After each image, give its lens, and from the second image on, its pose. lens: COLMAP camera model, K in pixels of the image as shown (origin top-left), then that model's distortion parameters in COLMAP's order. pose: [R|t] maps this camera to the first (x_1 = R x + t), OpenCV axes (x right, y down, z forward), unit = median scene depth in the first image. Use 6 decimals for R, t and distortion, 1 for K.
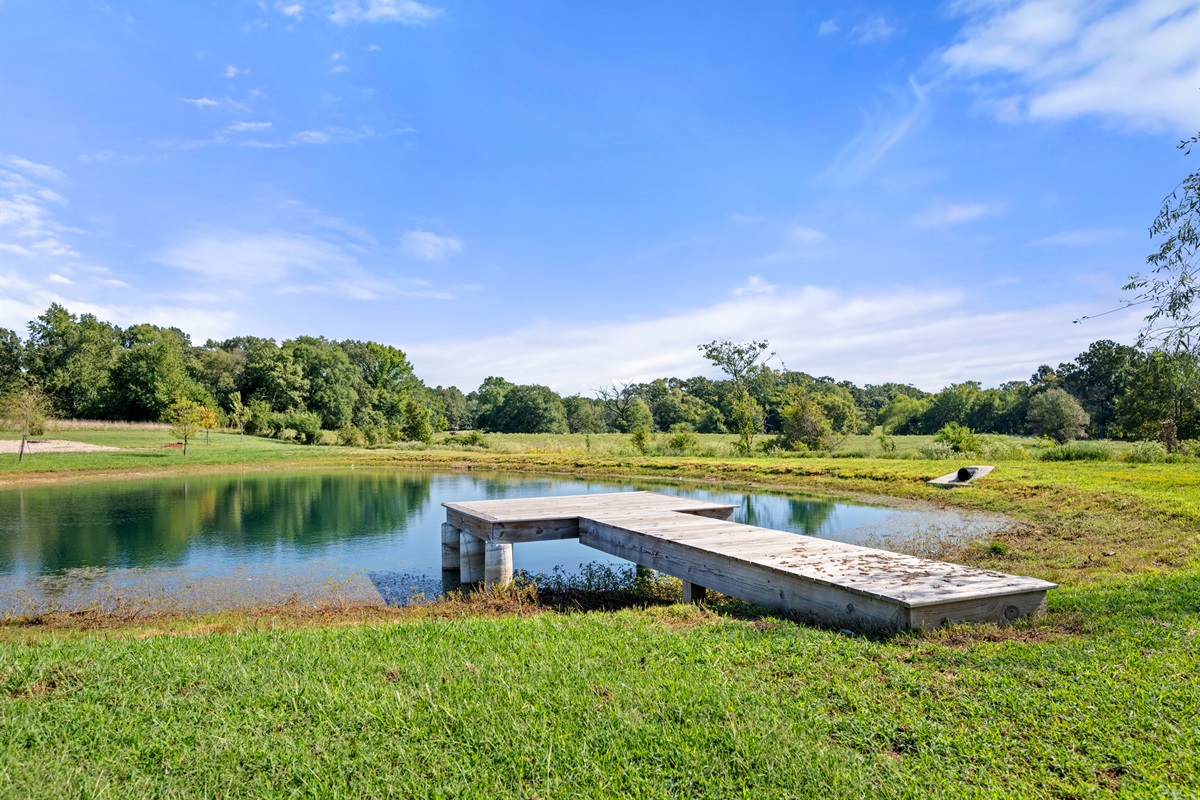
lens RADIAL K [[493.2, 0, 619.1], [0, 493.2, 418.7], [0, 0, 1]] dist [0.000913, 0.000068]
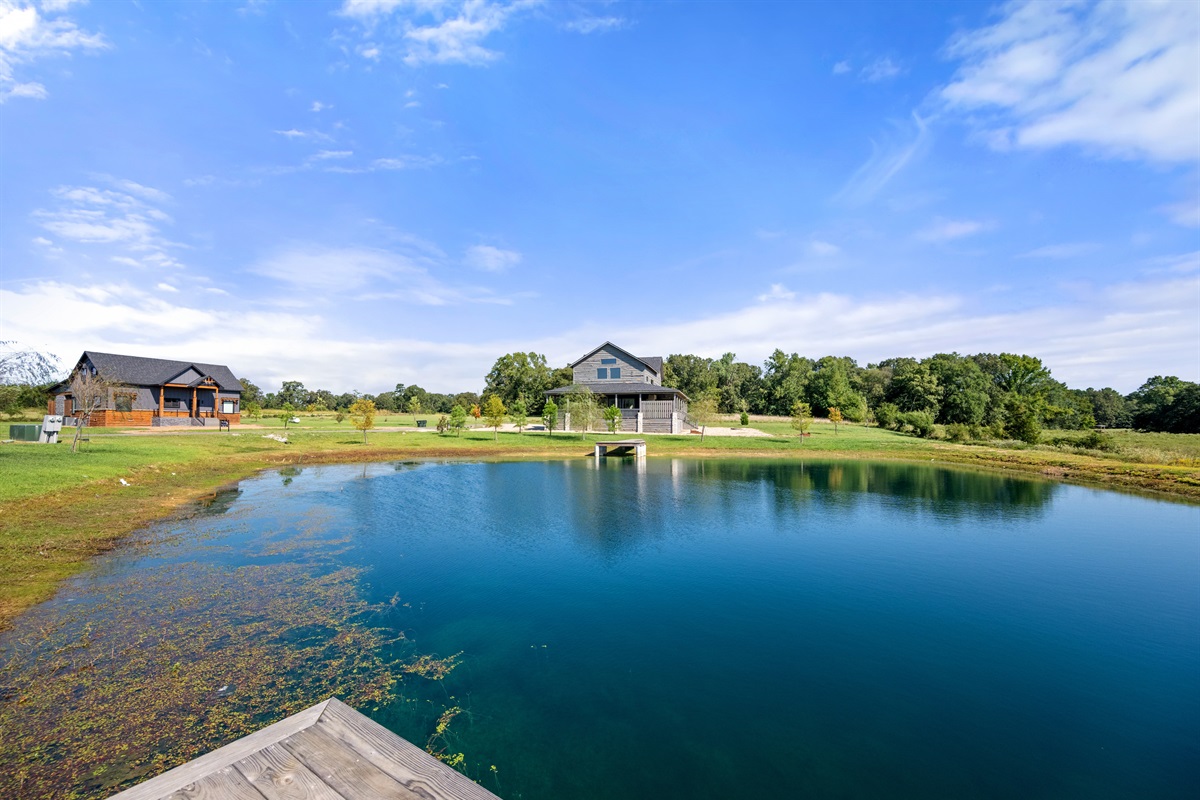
lens RADIAL K [[447.4, 0, 485.4], [0, 447.4, 406.2], [0, 0, 1]] dist [0.000924, 0.000075]
pose [[0.999999, -0.001057, 0.000049, -0.404184], [0.001057, 0.999999, -0.000528, -0.005964], [-0.000049, 0.000528, 1.000000, -0.041738]]
